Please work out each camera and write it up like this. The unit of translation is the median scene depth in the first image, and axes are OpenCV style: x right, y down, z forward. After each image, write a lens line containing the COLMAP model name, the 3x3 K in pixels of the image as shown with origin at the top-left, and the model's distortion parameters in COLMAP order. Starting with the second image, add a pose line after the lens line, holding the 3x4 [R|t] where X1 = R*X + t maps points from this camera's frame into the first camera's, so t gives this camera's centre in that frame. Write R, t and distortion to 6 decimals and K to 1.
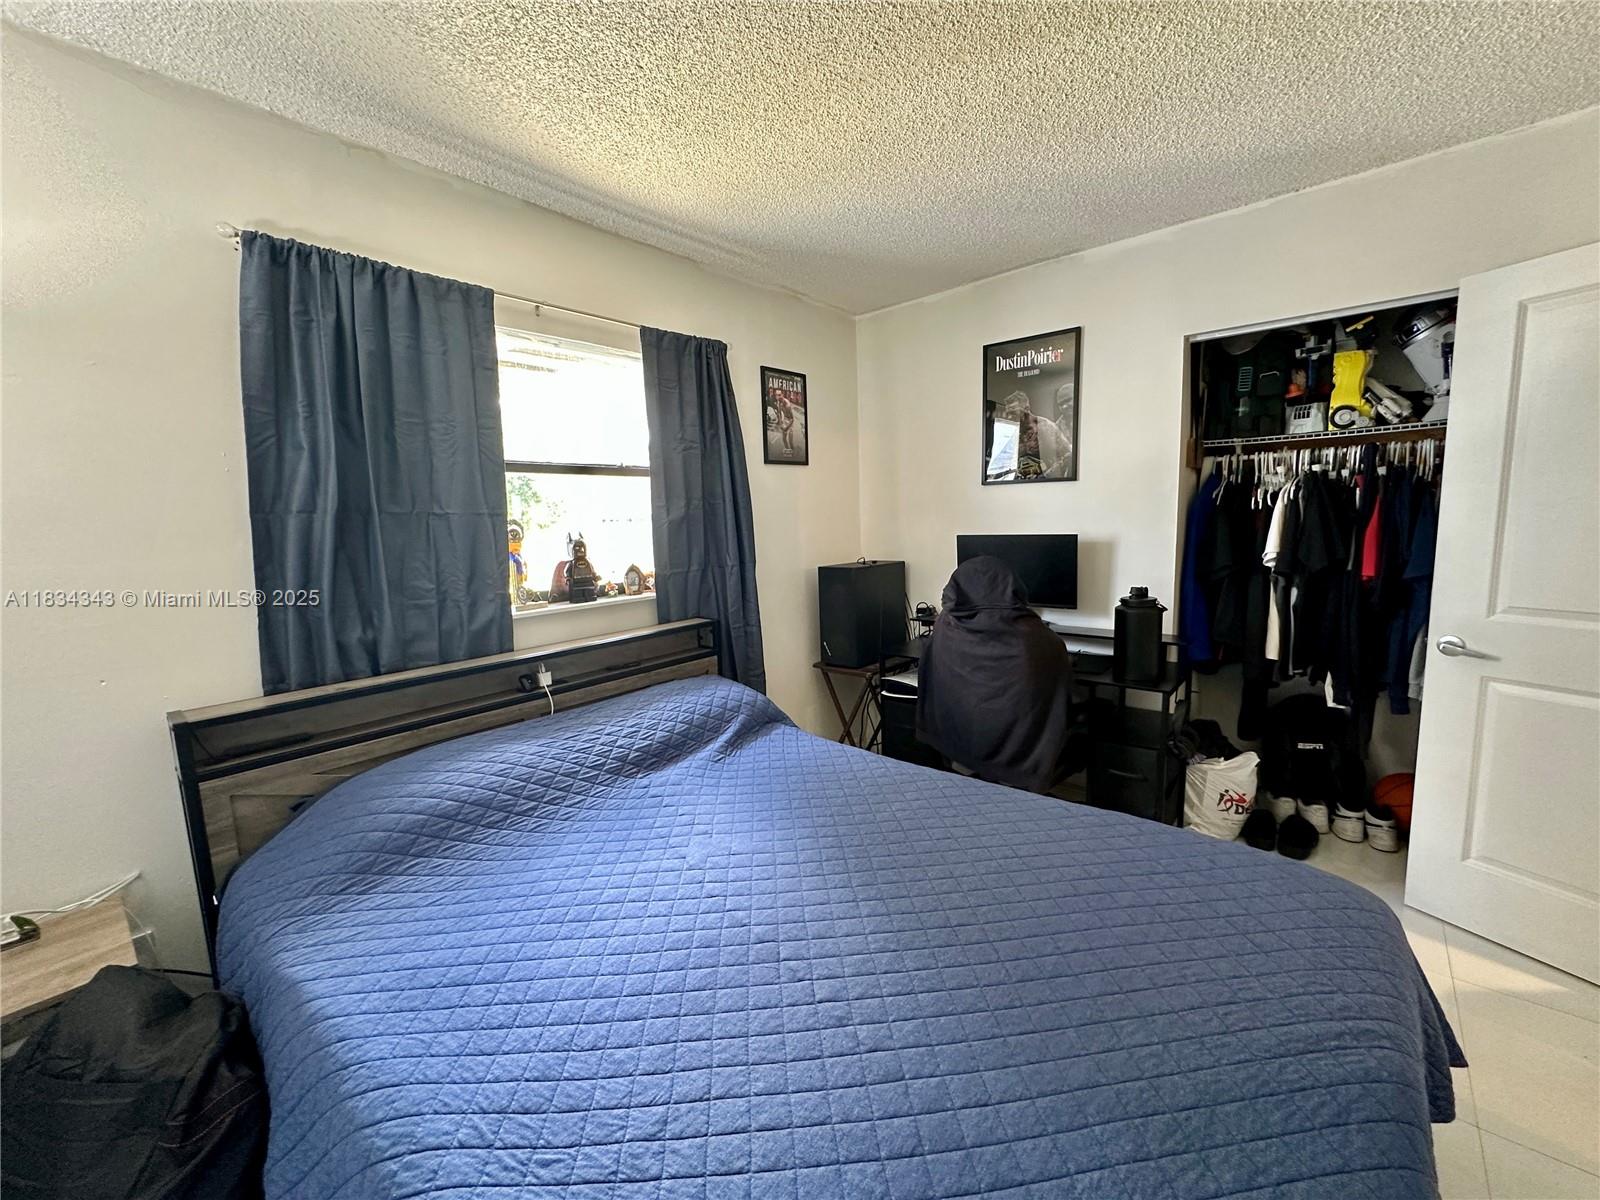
lens RADIAL K [[639.1, 0, 800.0], [0, 639.1, 600.0], [0, 0, 1]] dist [-0.002069, 0.000205]
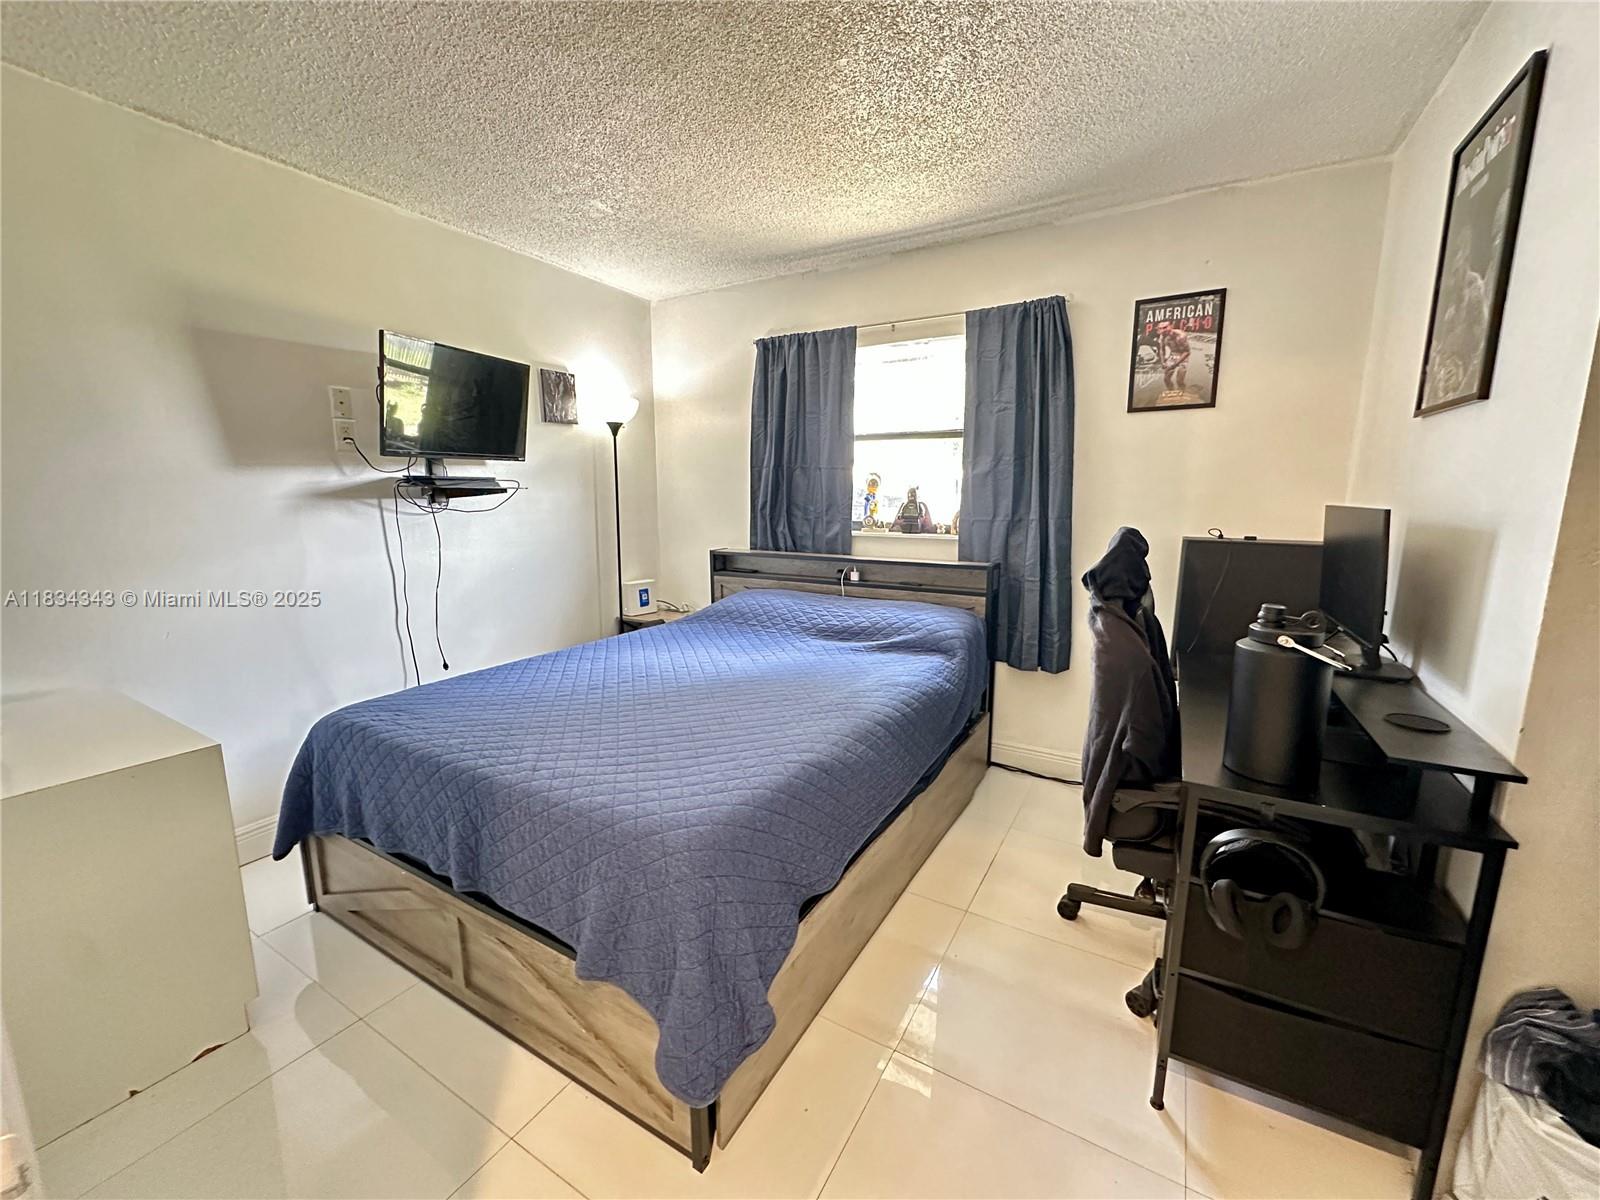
lens RADIAL K [[639.1, 0, 800.0], [0, 639.1, 600.0], [0, 0, 1]] dist [-0.002069, 0.000205]
pose [[0.195885, 0.192650, -0.961517, 0.931793], [-0.139652, 0.975999, 0.167101, -0.052949], [0.970632, 0.101545, 0.218088, 0.474140]]
